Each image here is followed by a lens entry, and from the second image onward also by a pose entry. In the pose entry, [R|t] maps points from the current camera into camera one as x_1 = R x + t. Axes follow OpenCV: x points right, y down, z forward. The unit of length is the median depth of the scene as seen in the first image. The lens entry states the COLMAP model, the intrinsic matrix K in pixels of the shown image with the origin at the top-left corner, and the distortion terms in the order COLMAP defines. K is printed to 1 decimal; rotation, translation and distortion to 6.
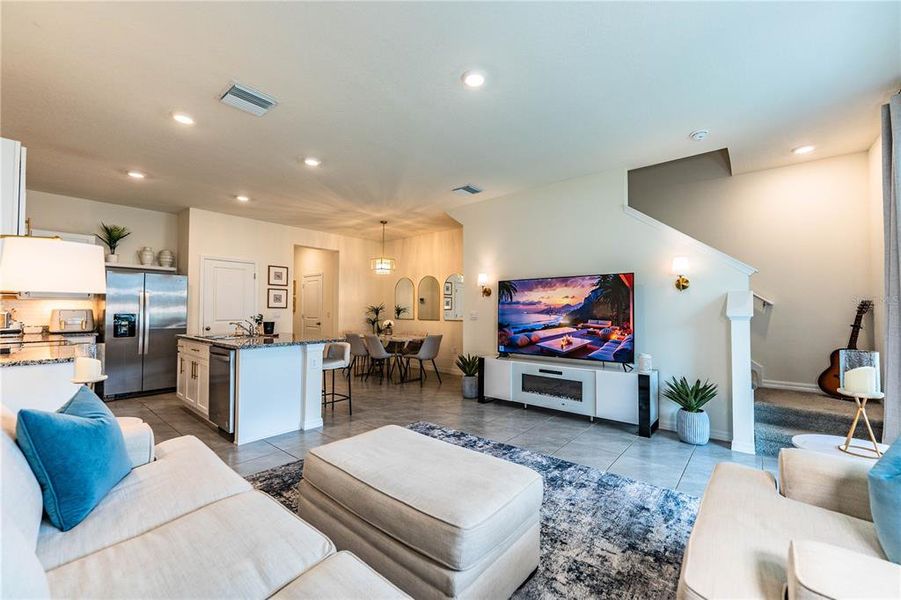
lens RADIAL K [[360.8, 0, 450.5], [0, 360.8, 300.0], [0, 0, 1]] dist [0.000286, -0.000096]
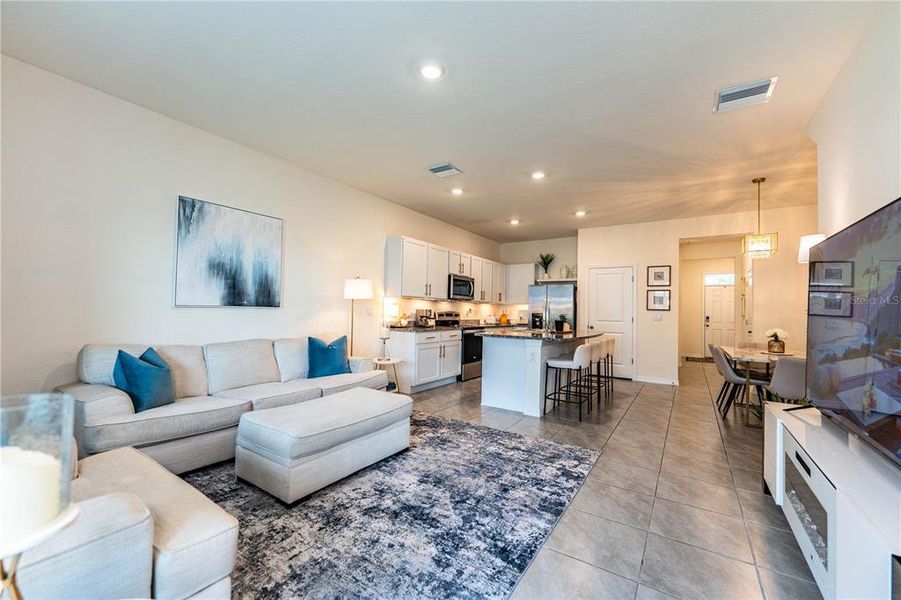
lens RADIAL K [[360.8, 0, 450.5], [0, 360.8, 300.0], [0, 0, 1]] dist [0.000286, -0.000096]
pose [[0.119187, -0.029532, -0.992433, 0.620006], [0.009865, 0.999543, -0.028559, 0.026643], [0.992823, -0.006386, 0.119423, 0.556553]]
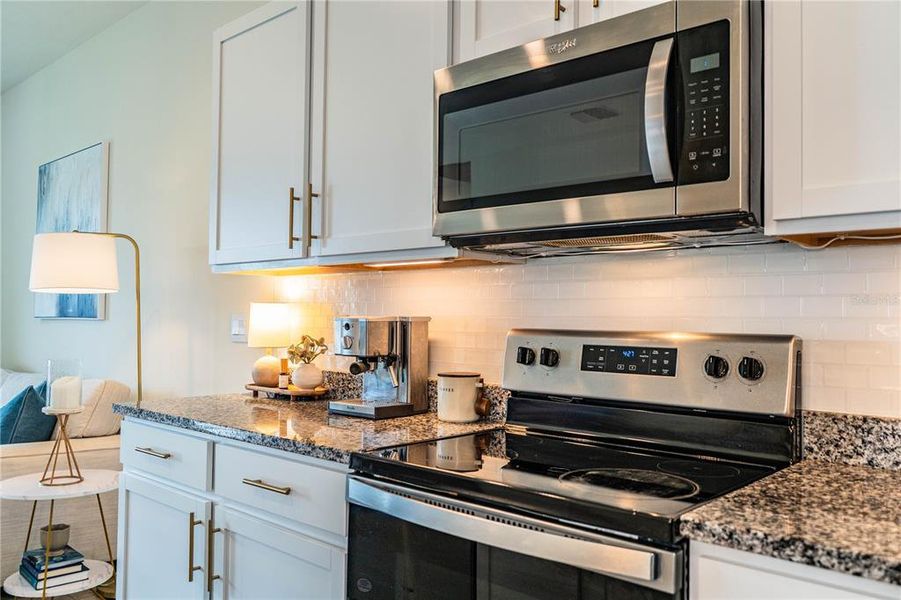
lens RADIAL K [[717.1, 0, 463.9], [0, 717.1, 288.9], [0, 0, 1]] dist [0.002746, 0.000679]
pose [[-0.999790, -0.011412, 0.017043, -0.872589], [-0.012603, 0.997358, -0.071544, 0.037444], [-0.016182, -0.071744, -0.997292, 1.154900]]
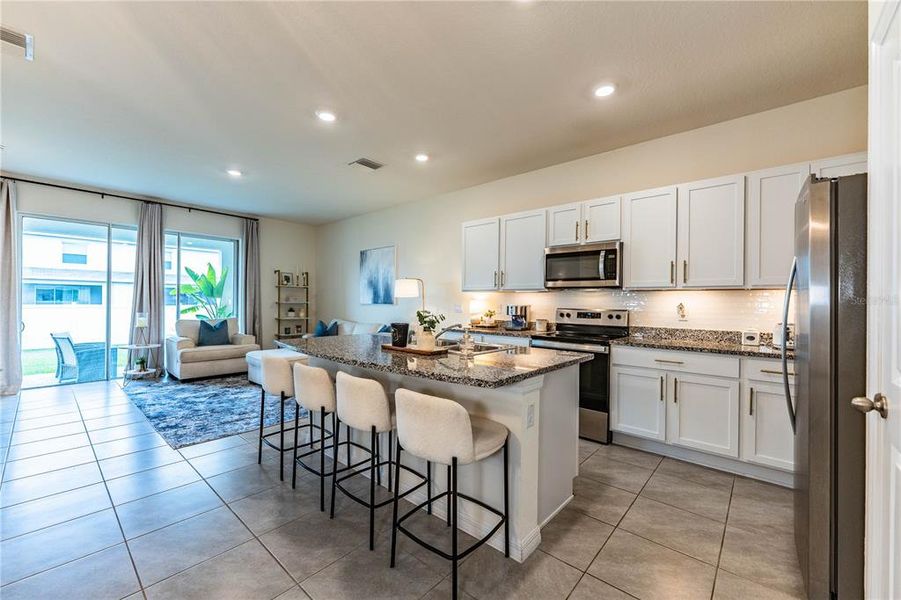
lens RADIAL K [[360.8, 0, 450.5], [0, 360.8, 300.0], [0, 0, 1]] dist [0.000286, -0.000096]
pose [[-0.999805, -0.011237, 0.016208, -0.626672], [-0.011790, 0.999337, -0.034448, 0.044036], [-0.015810, -0.034632, -0.999275, 1.652104]]
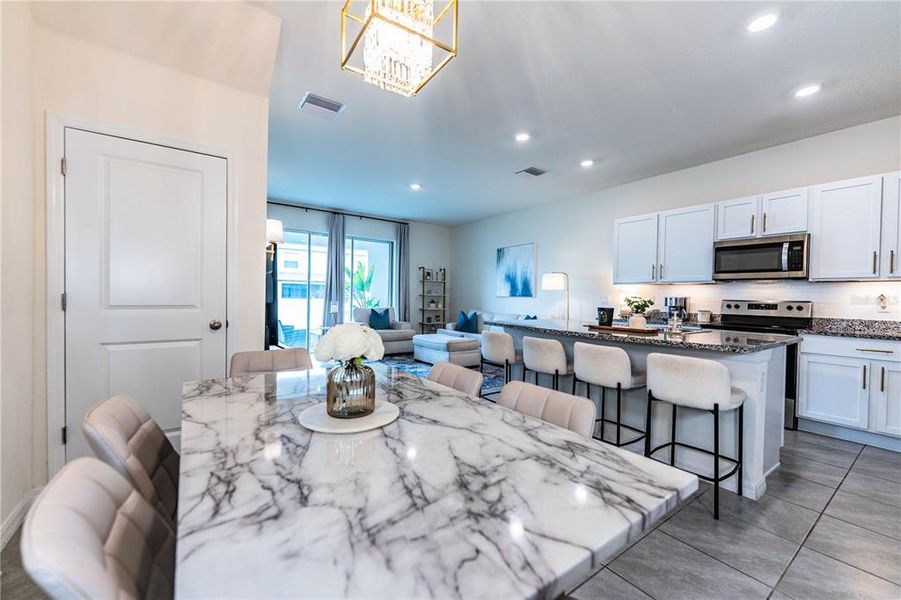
lens RADIAL K [[360.8, 0, 450.5], [0, 360.8, 300.0], [0, 0, 1]] dist [0.000286, -0.000096]
pose [[-0.970796, -0.020580, 0.239023, -0.405425], [-0.026418, 0.999425, -0.021245, 0.071185], [-0.238449, -0.026939, -0.970781, 1.826405]]
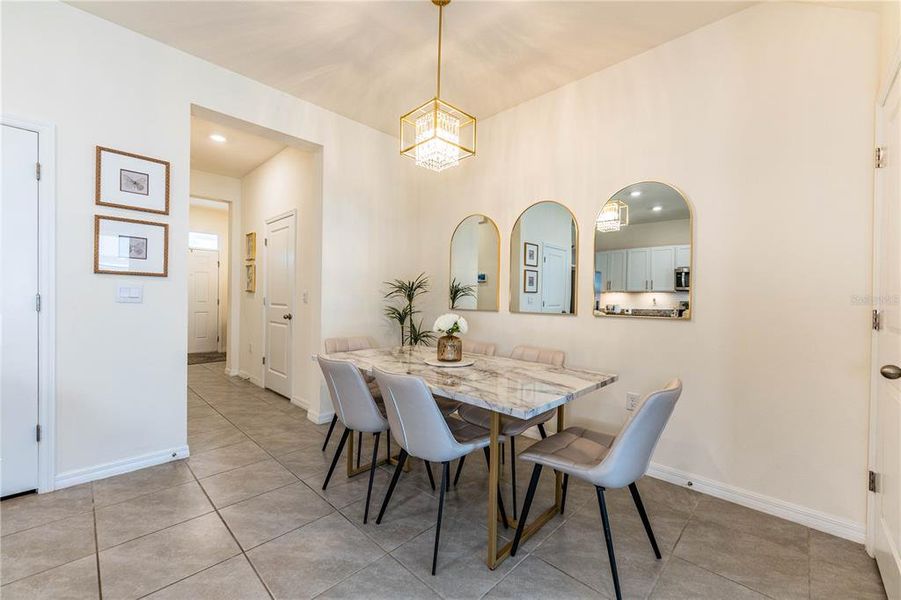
lens RADIAL K [[360.8, 0, 450.5], [0, 360.8, 300.0], [0, 0, 1]] dist [0.000286, -0.000096]
pose [[0.997809, 0.013796, -0.064708, -0.239344], [-0.011527, 0.999310, 0.035305, 0.048421], [0.065151, -0.034482, 0.997279, 1.068471]]
